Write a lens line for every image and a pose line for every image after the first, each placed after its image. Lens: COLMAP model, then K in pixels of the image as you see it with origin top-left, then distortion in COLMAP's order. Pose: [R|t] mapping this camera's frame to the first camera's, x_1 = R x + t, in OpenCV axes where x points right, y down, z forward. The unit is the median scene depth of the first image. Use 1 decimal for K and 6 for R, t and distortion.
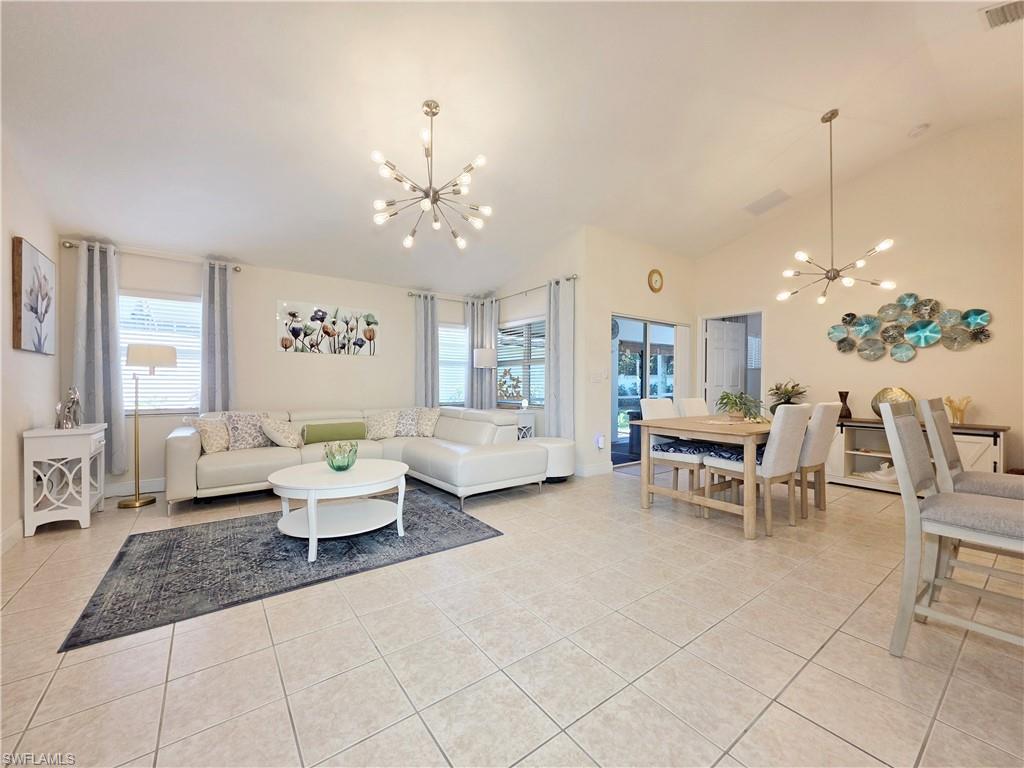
lens RADIAL K [[411.5, 0, 499.9], [0, 411.5, 382.0], [0, 0, 1]] dist [0.003929, 0.000373]
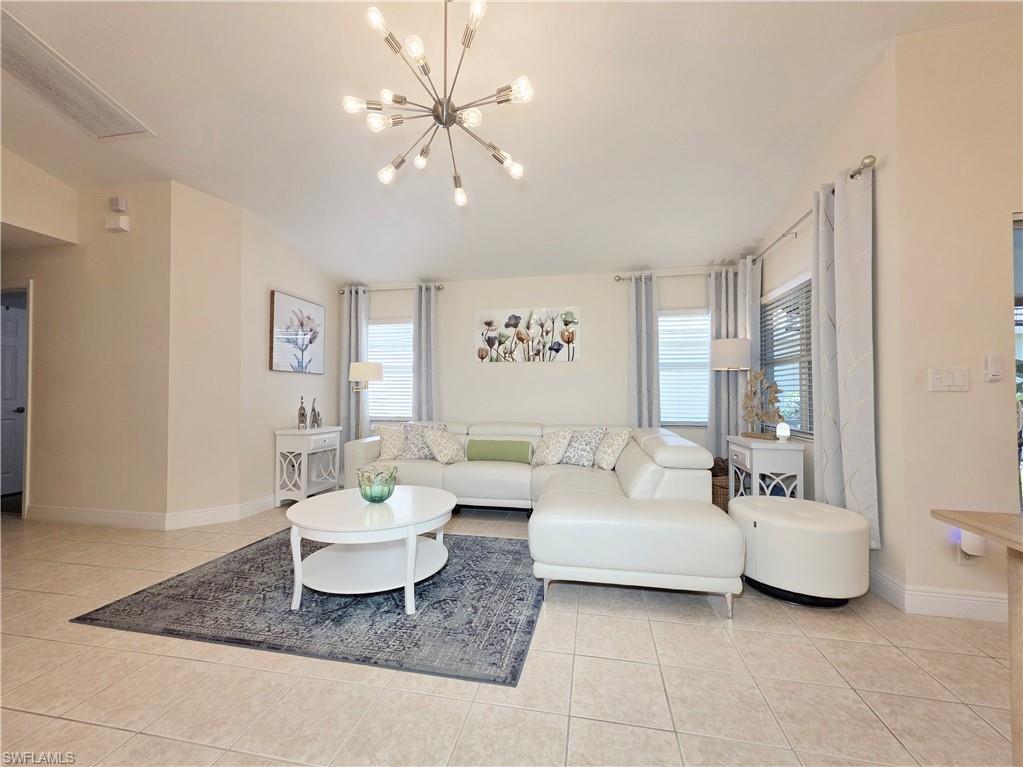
lens RADIAL K [[411.1, 0, 507.3], [0, 411.1, 386.2], [0, 0, 1]] dist [0.003929, 0.000373]
pose [[0.680624, -0.016087, -0.732456, 0.270706], [0.003360, 0.999817, -0.018838, 0.001399], [0.732625, 0.010361, 0.680554, 0.444009]]
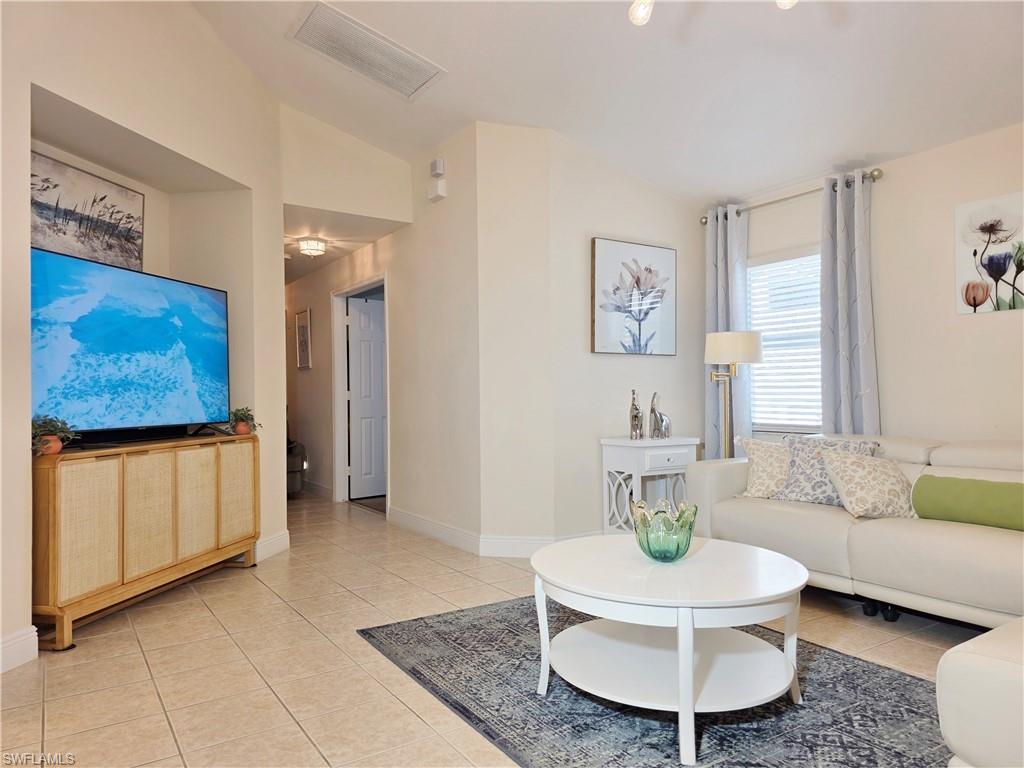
lens RADIAL K [[679.4, 0, 507.6], [0, 679.4, 383.2], [0, 0, 1]] dist [0.054835, -0.041784]
pose [[-0.036590, -0.016294, -0.999198, 0.303717], [0.013434, 0.999769, -0.016795, 0.010934], [0.999240, -0.014038, -0.036363, 0.593133]]
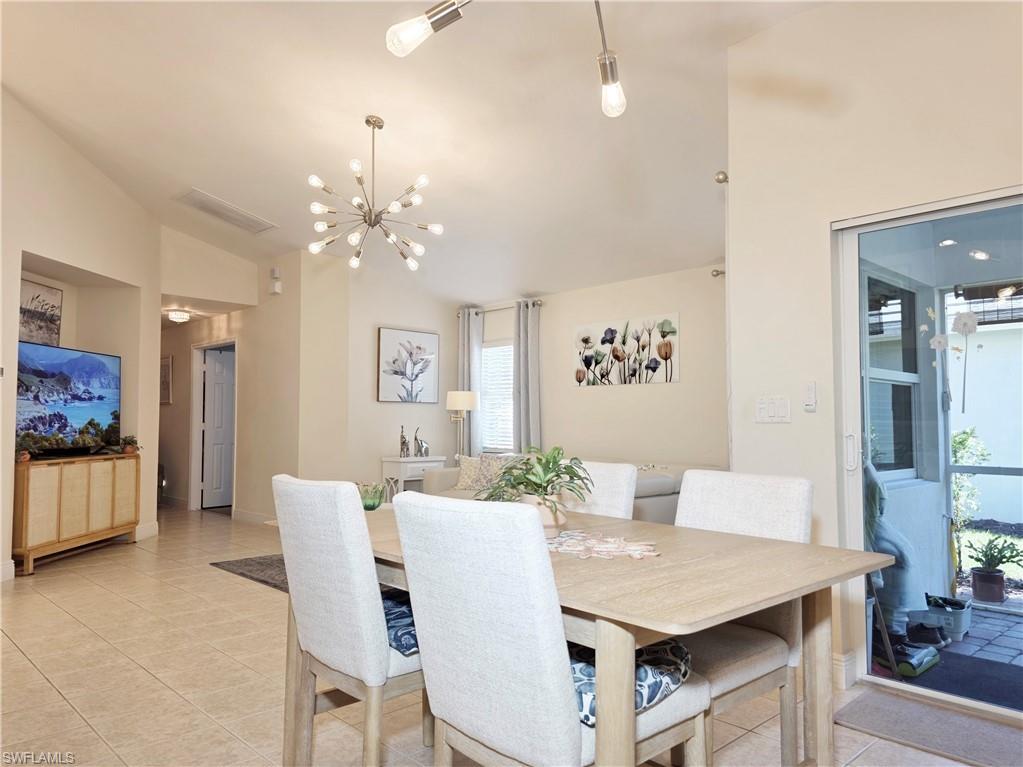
lens RADIAL K [[678.7, 0, 507.9], [0, 678.7, 391.8], [0, 0, 1]] dist [0.054835, -0.041784]
pose [[0.160944, -0.046461, -0.985869, 0.936498], [0.002330, 0.998906, -0.046695, 0.001412], [0.986961, 0.005218, 0.160876, 0.740644]]
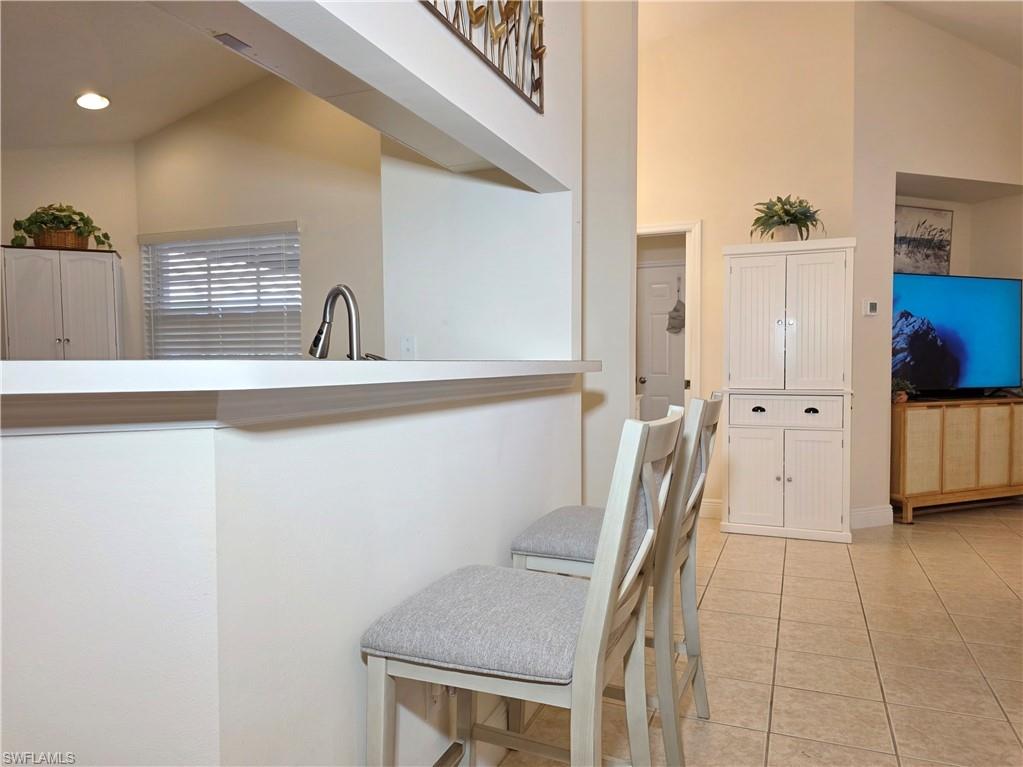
lens RADIAL K [[678.7, 0, 529.1], [0, 678.7, 404.9], [0, 0, 1]] dist [0.054835, -0.041784]
pose [[-0.848017, 0.038078, -0.528599, 0.716146], [0.013218, 0.998625, 0.050731, 0.003666], [0.529804, 0.036034, -0.847354, 0.728839]]
